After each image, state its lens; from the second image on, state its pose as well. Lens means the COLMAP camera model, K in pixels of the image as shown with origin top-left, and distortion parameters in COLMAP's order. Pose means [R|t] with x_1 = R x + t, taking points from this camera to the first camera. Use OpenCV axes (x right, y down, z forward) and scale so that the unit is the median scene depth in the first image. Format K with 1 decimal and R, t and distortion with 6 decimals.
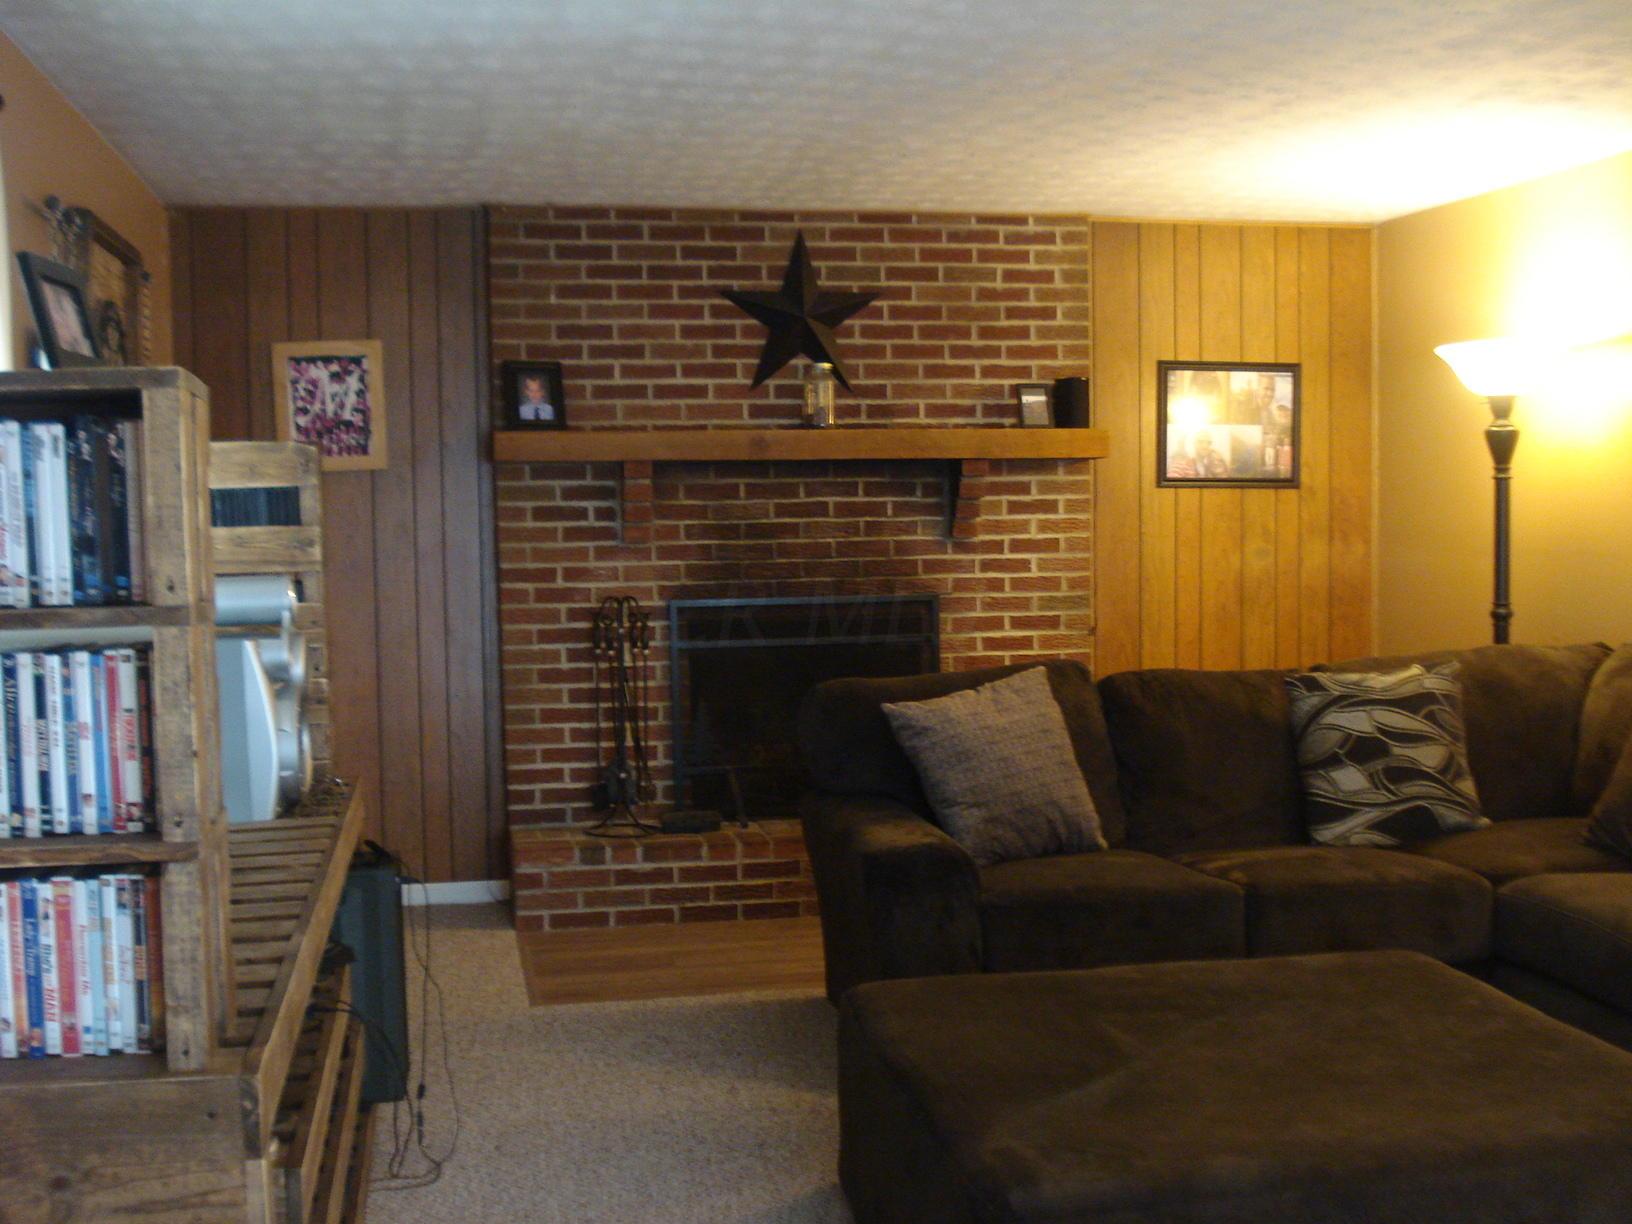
lens RADIAL K [[1892.5, 0, 809.2], [0, 1892.5, 616.0], [0, 0, 1]] dist [-0.019702, 0.000000]
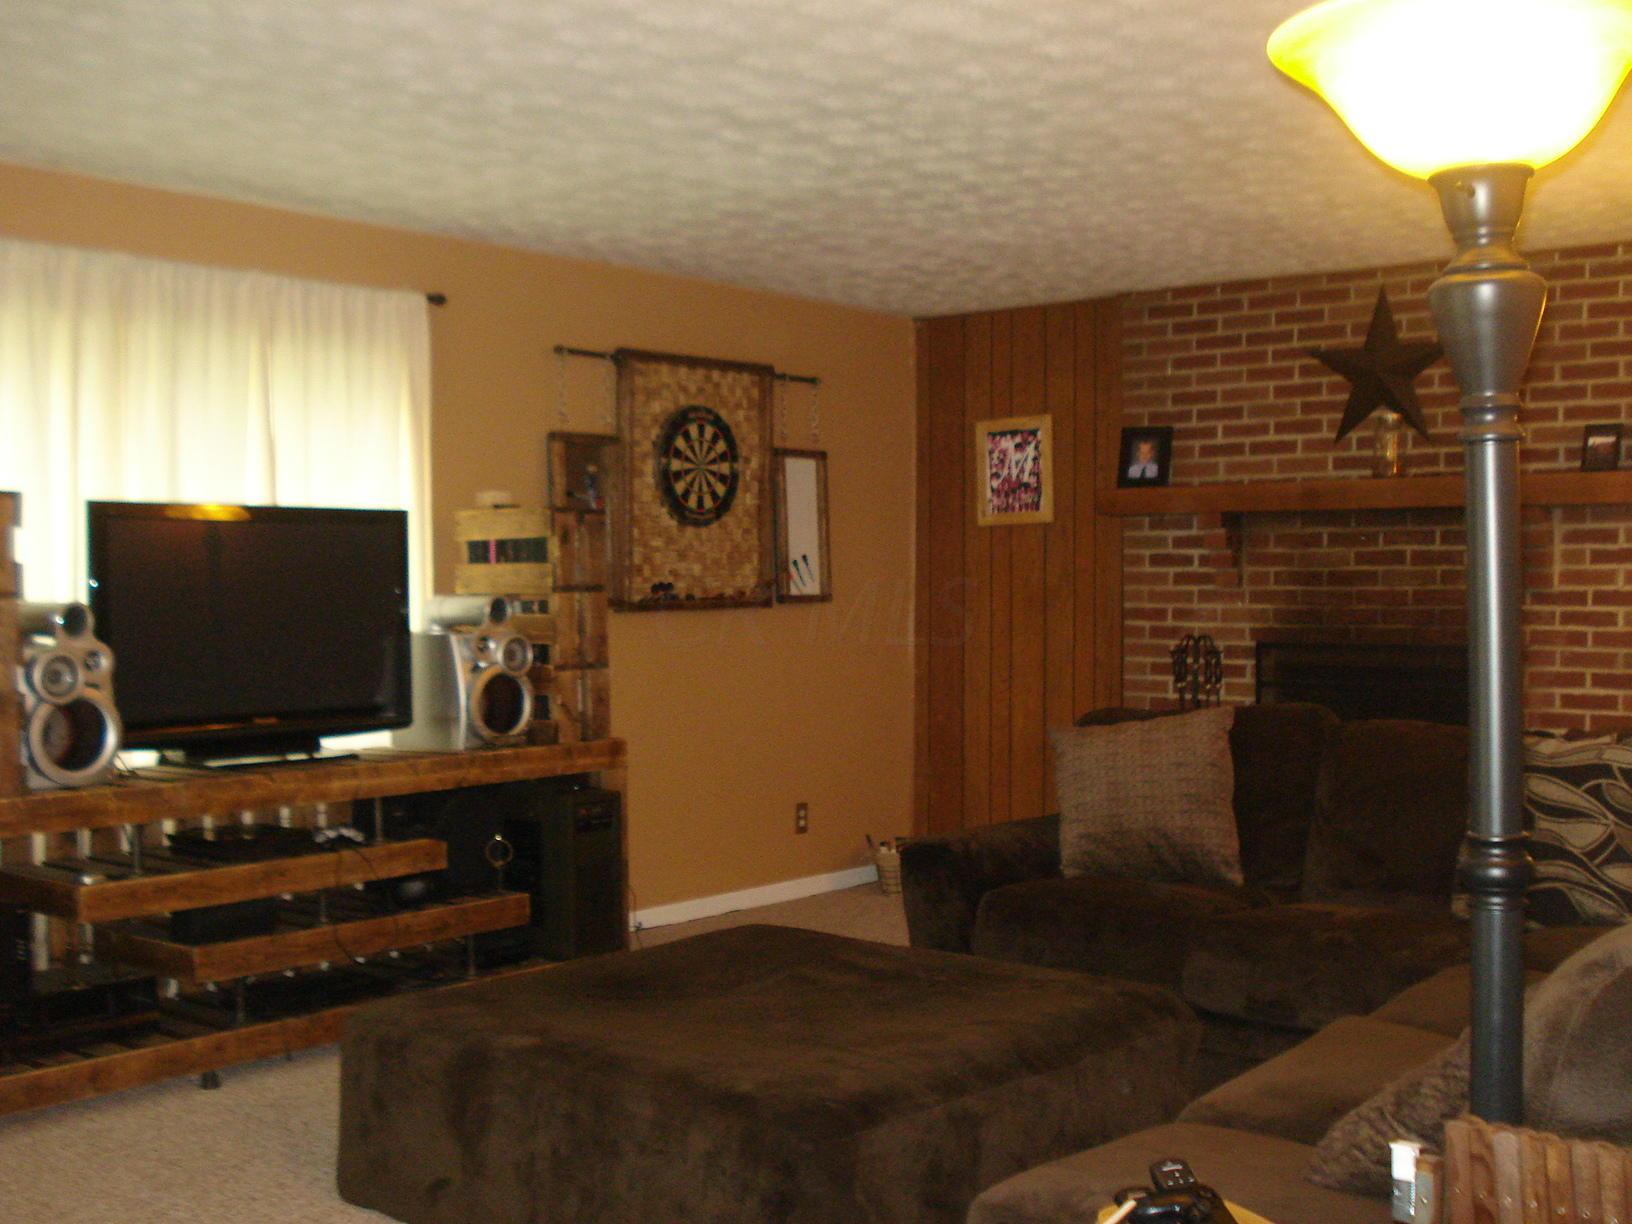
lens RADIAL K [[1892.5, 0, 802.9], [0, 1892.5, 607.4], [0, 0, 1]] dist [-0.019702, 0.000000]
pose [[0.663241, 0.024497, -0.748005, 0.561284], [-0.043920, 0.999016, -0.006226, -0.009479], [0.747116, 0.036982, 0.663664, 0.091153]]
